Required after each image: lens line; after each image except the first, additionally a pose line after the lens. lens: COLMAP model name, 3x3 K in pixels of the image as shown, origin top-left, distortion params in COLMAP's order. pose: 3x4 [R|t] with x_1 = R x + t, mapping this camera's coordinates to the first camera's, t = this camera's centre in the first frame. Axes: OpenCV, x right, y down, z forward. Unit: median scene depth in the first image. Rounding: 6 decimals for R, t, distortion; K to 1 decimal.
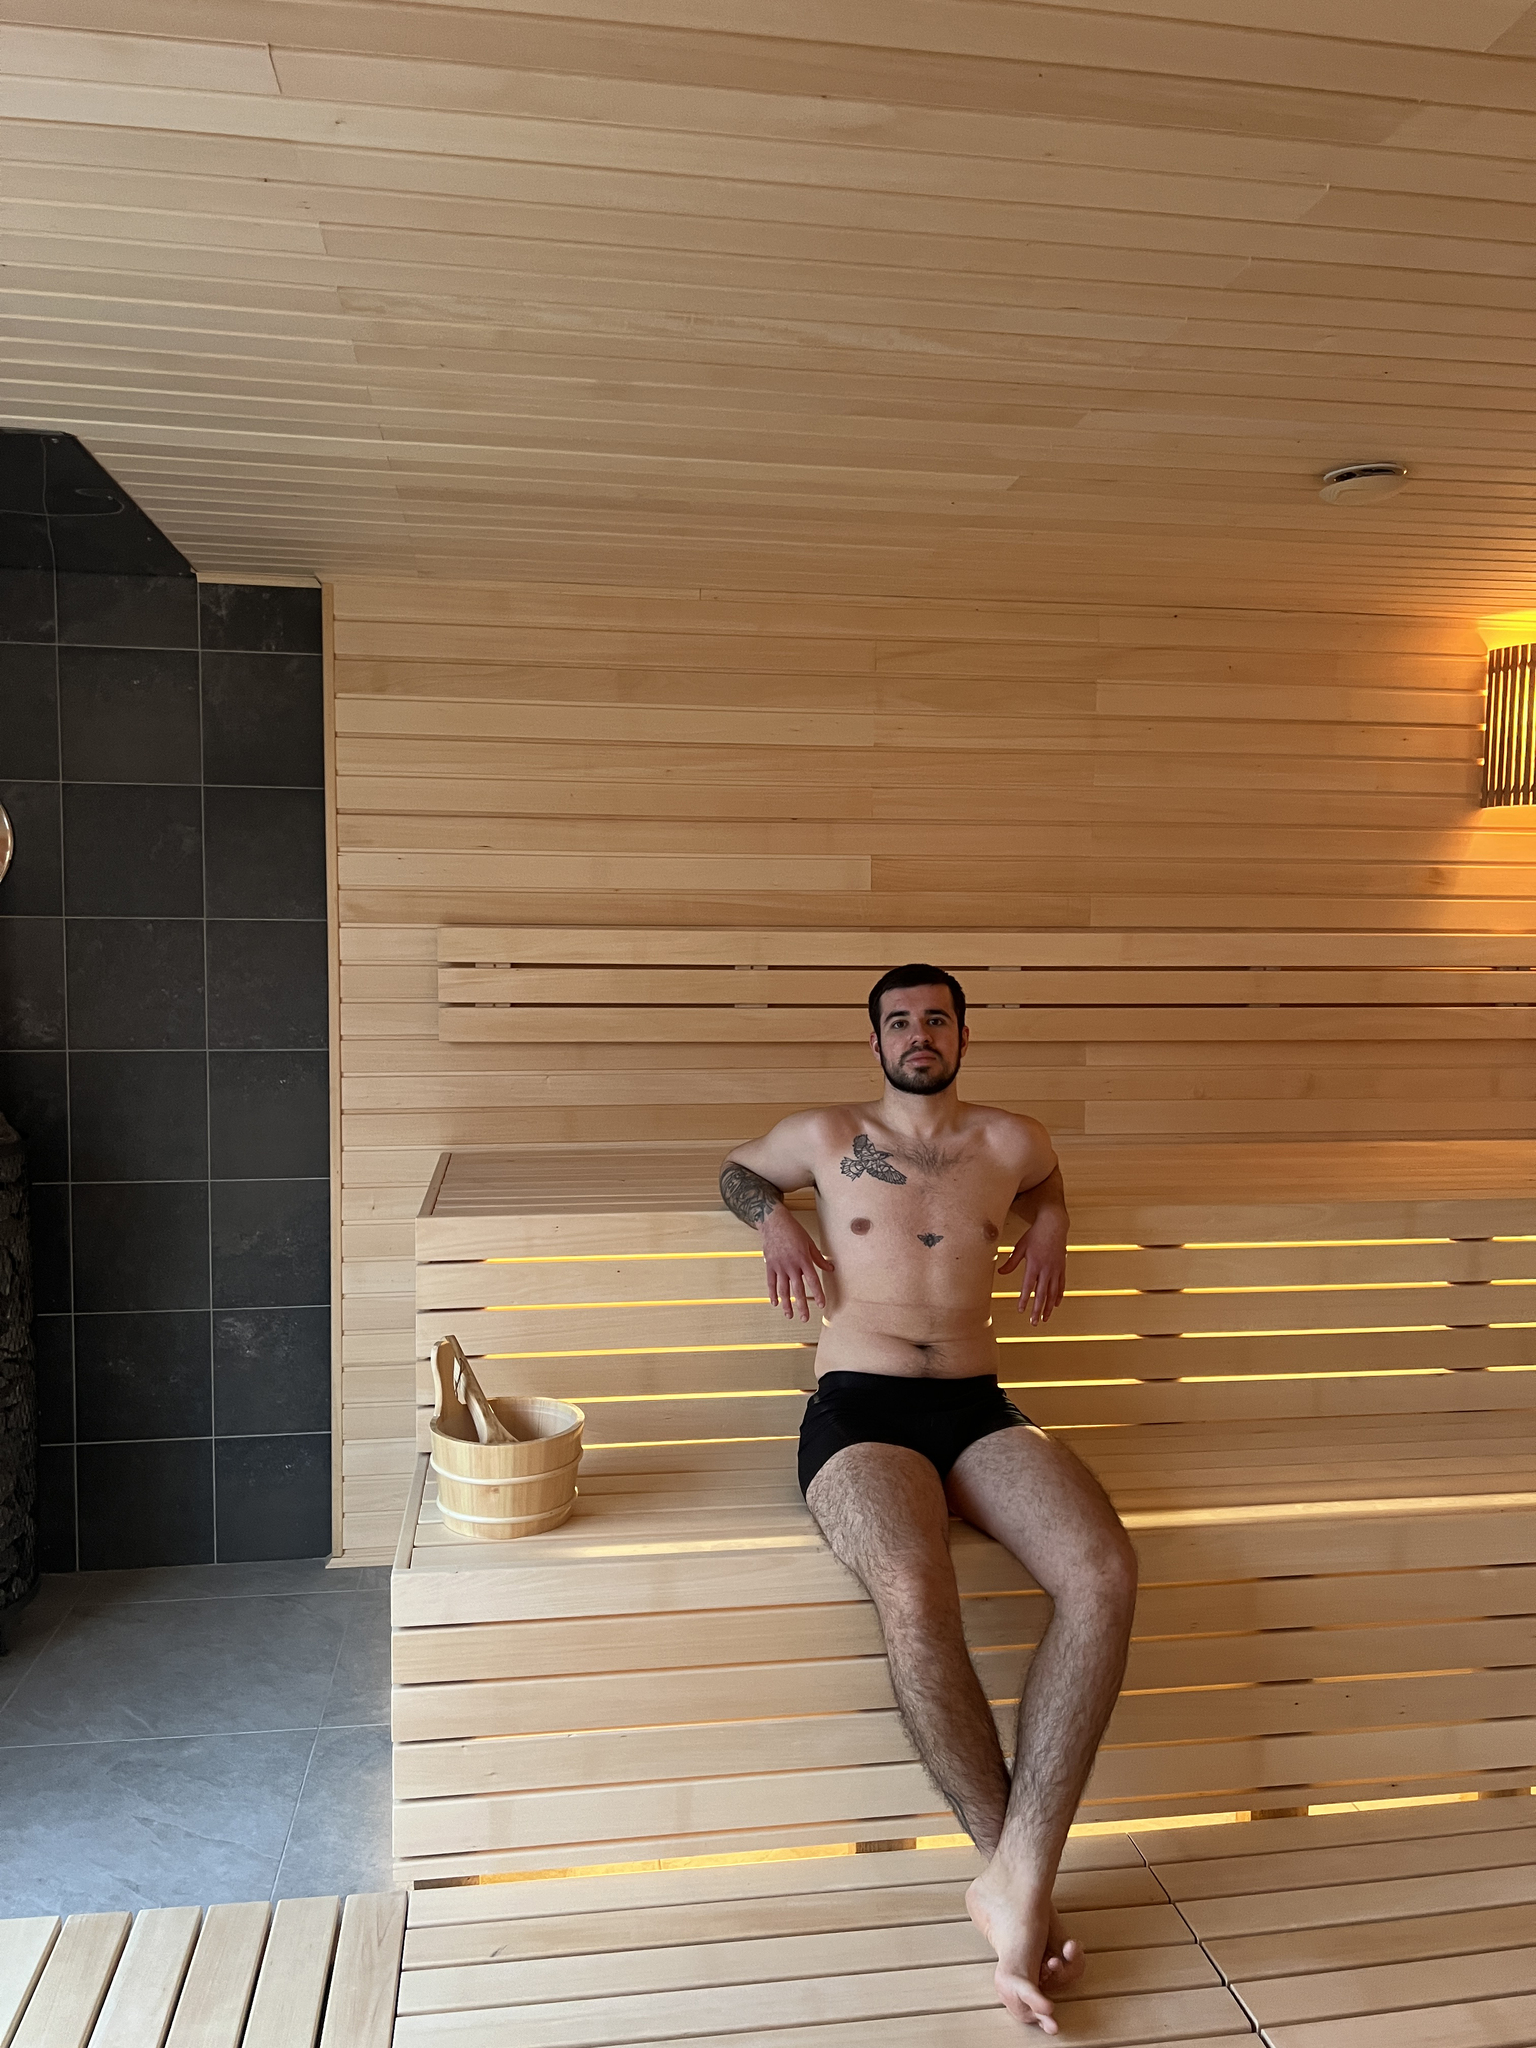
lens RADIAL K [[1534.4, 0, 768.0], [0, 1534.4, 1024.0], [0, 0, 1]] dist [0.073480, -0.094881]
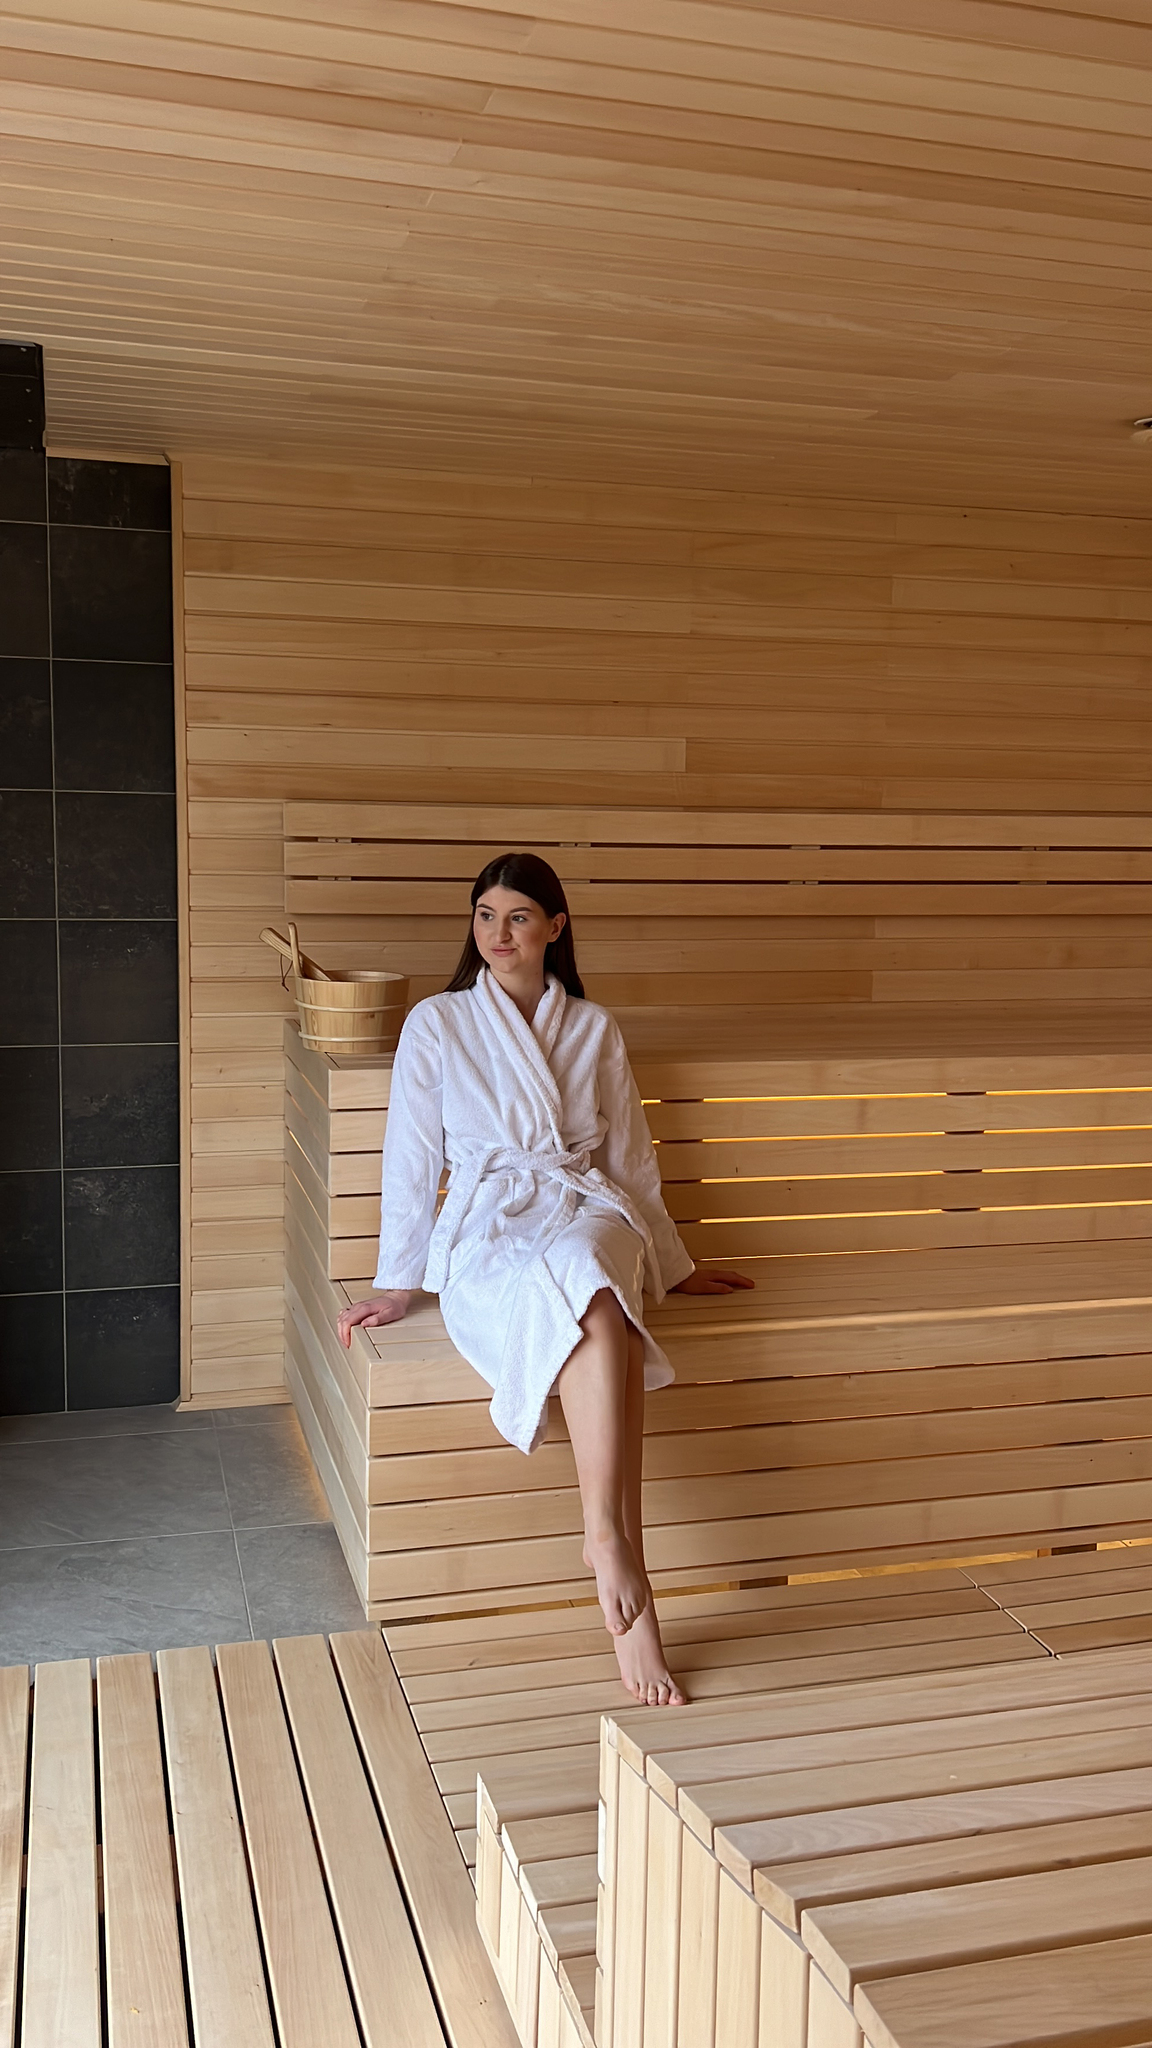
lens RADIAL K [[1786.0, 0, 576.0], [0, 1786.0, 1024.0], [0, 0, 1]] dist [0.114217, -0.252961]
pose [[0.991526, -0.003593, 0.129856, -0.176051], [-0.005169, 0.997734, 0.067077, 0.004292], [-0.129803, -0.067180, 0.989261, -0.233939]]
